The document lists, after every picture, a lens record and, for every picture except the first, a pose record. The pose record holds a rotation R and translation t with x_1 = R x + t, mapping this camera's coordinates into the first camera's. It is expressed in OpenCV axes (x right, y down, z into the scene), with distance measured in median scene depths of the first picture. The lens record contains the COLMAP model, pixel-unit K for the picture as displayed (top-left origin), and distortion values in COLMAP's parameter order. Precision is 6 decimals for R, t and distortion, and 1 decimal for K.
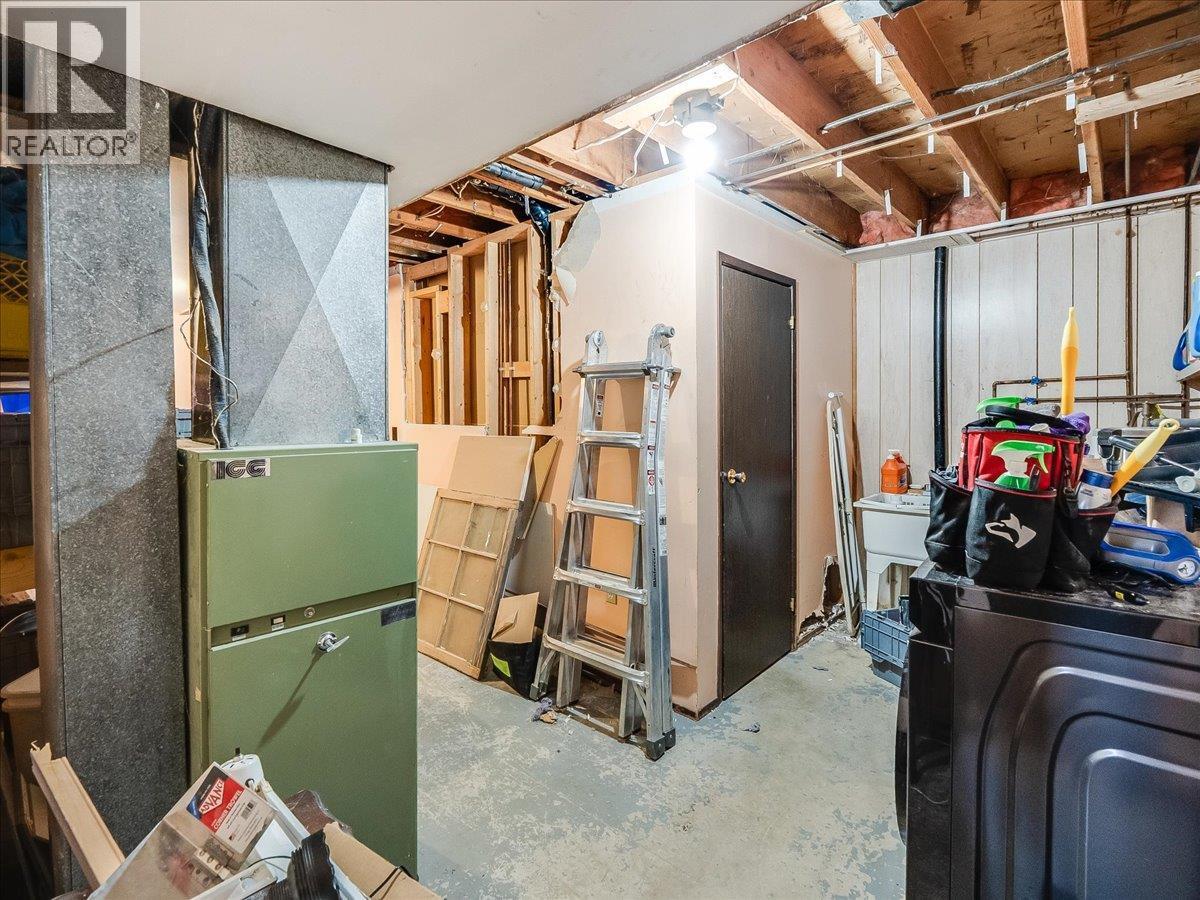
lens RADIAL K [[562.1, 0, 599.2], [0, 562.1, 453.1], [0, 0, 1]] dist [-0.006240, -0.000897]
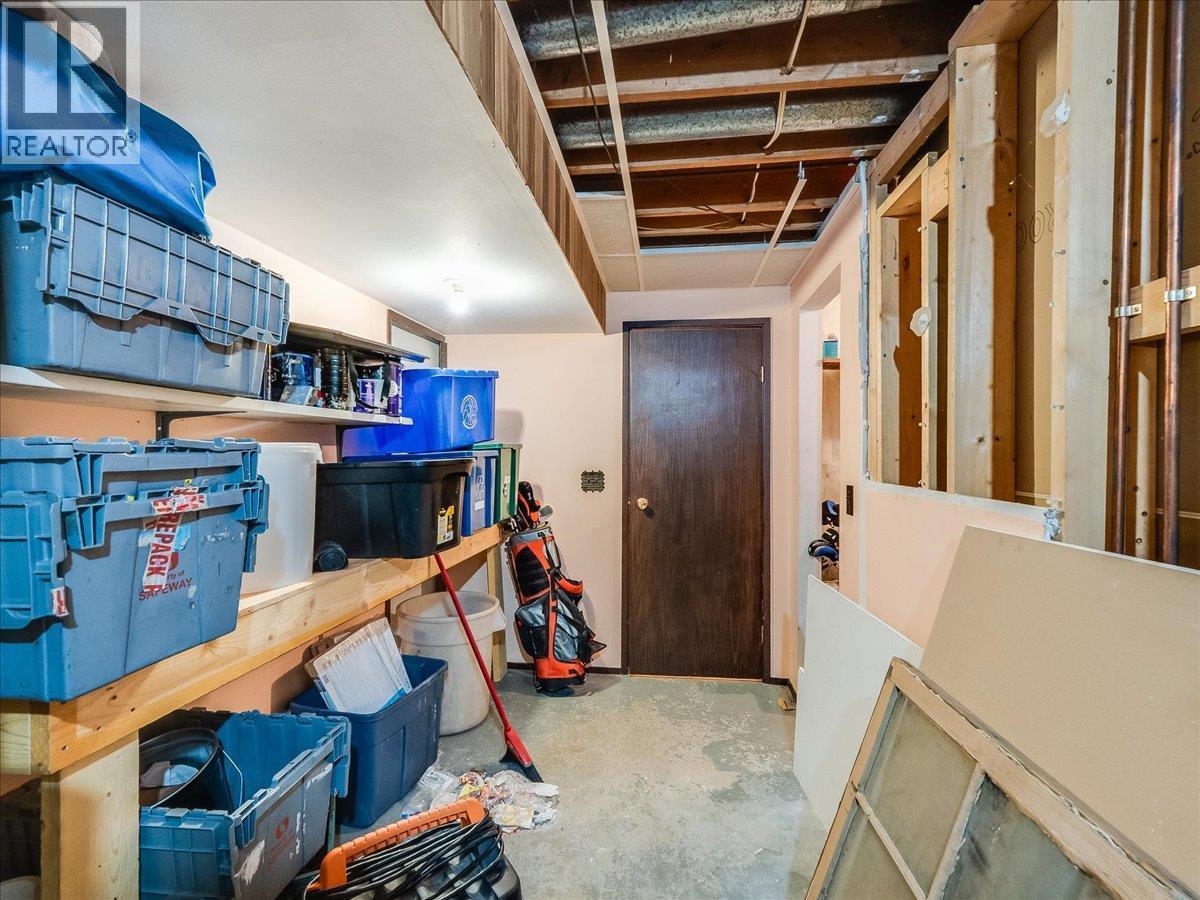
lens RADIAL K [[547.8, 0, 600.4], [0, 547.8, 448.2], [0, 0, 1]] dist [0.022377, -0.000201]
pose [[0.578433, 0.002029, -0.815728, -0.100494], [-0.068866, 0.996548, -0.046354, -0.052101], [0.812818, 0.082989, 0.576576, 0.647736]]
